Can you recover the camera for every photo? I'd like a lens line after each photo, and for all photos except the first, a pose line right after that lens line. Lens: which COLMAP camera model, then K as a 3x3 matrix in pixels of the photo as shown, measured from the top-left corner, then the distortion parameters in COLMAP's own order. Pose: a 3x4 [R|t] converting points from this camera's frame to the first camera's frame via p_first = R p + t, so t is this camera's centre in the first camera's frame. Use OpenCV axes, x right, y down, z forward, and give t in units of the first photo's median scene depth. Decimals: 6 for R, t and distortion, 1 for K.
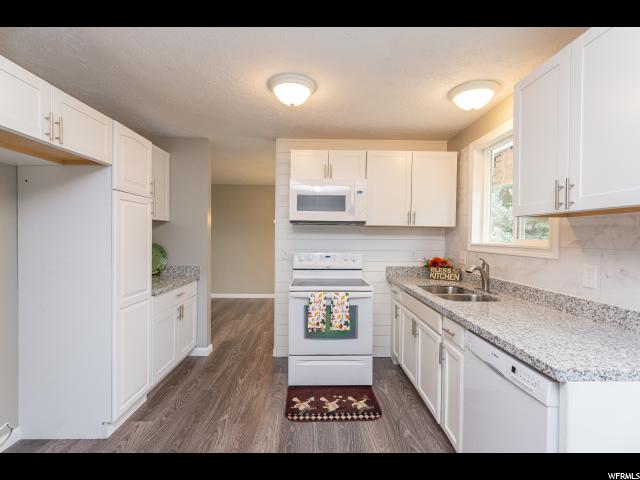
lens RADIAL K [[296.8, 0, 320.1], [0, 296.8, 243.0], [0, 0, 1]] dist [0.002105, -0.002504]
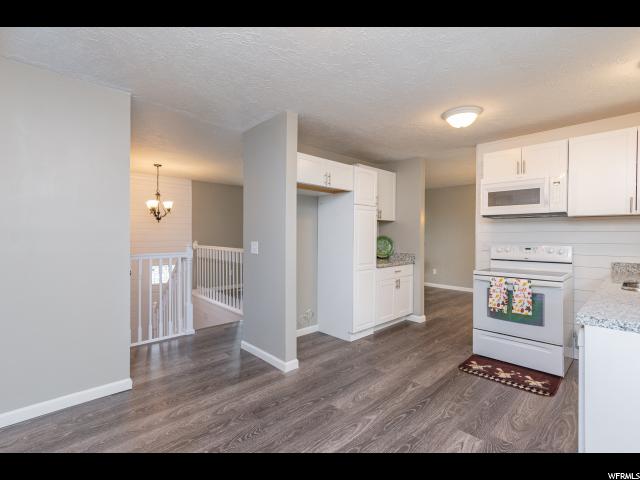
lens RADIAL K [[296.8, 0, 321.8], [0, 296.8, 242.2], [0, 0, 1]] dist [0.002105, -0.002504]
pose [[0.685889, 0.010097, -0.727636, 0.343564], [-0.012601, 0.999919, 0.001996, 0.036780], [0.727597, 0.007800, 0.685960, -0.270873]]
